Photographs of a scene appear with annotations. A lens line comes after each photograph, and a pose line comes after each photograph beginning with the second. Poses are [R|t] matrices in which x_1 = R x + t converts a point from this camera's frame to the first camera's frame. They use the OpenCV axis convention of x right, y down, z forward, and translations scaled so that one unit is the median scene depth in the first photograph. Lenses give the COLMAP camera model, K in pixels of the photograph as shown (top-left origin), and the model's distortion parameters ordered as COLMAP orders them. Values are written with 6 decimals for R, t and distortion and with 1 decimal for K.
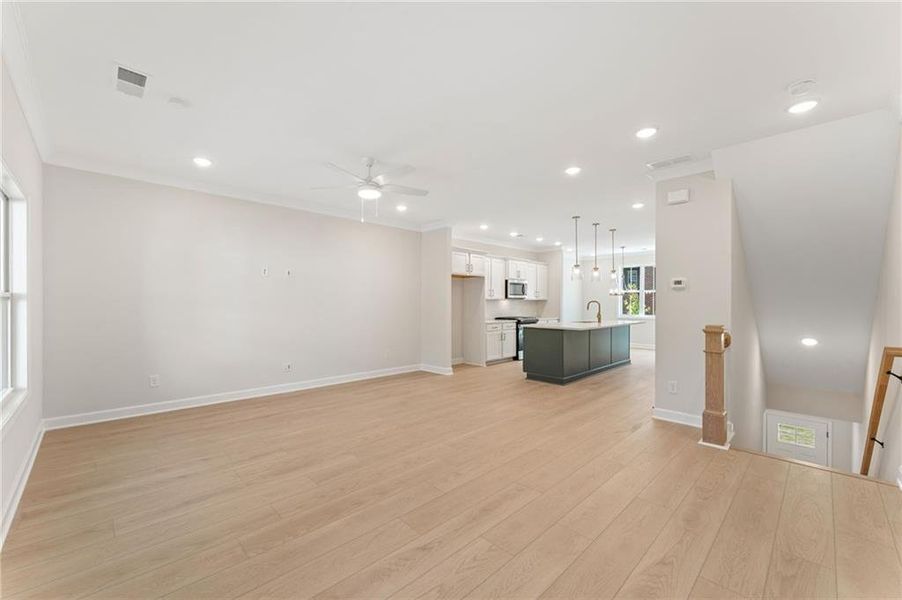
lens RADIAL K [[365.7, 0, 438.7], [0, 365.7, 299.9], [0, 0, 1]] dist [0.000039, -0.000073]
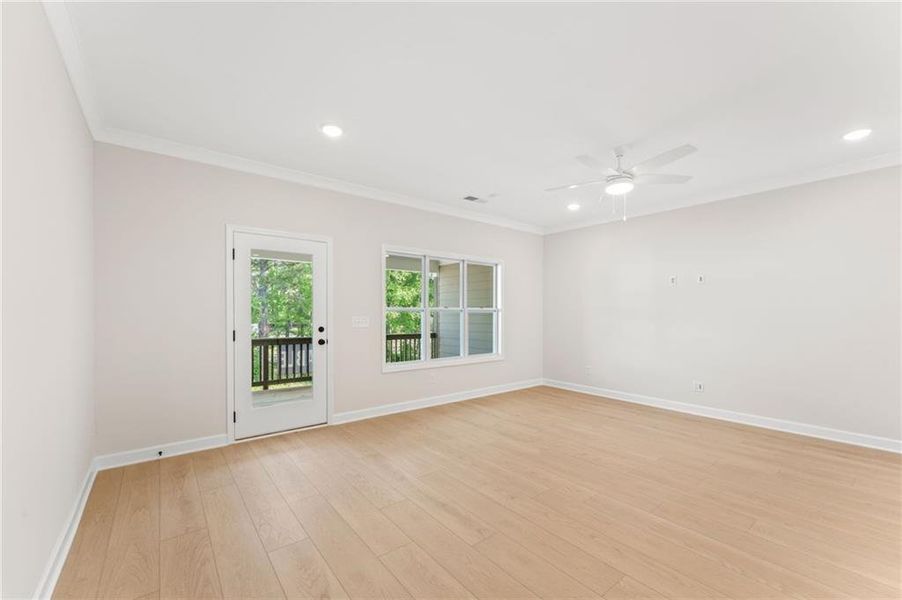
lens RADIAL K [[373.6, 0, 448.8], [0, 373.6, 301.0], [0, 0, 1]] dist [-0.004532, -0.000560]
pose [[-0.100961, -0.033694, -0.994320, 0.887277], [0.006064, 0.999387, -0.034481, 0.011434], [0.994872, -0.009511, -0.100695, 0.816084]]
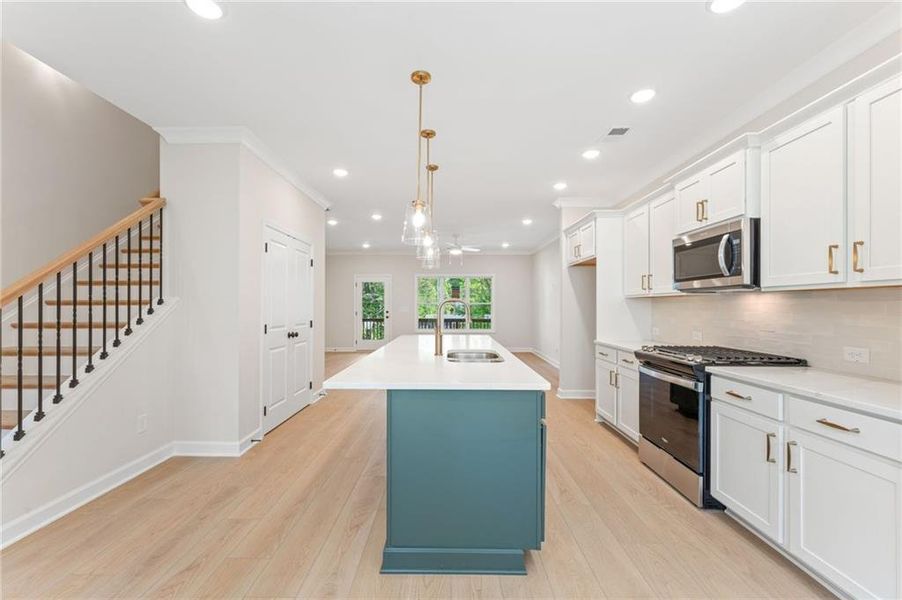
lens RADIAL K [[373.6, 0, 448.8], [0, 373.6, 301.0], [0, 0, 1]] dist [-0.004532, -0.000560]
pose [[-0.691642, -0.012580, -0.722131, 1.590392], [0.000702, 0.999836, -0.018090, 0.025600], [0.722241, -0.013019, -0.691519, 2.852226]]
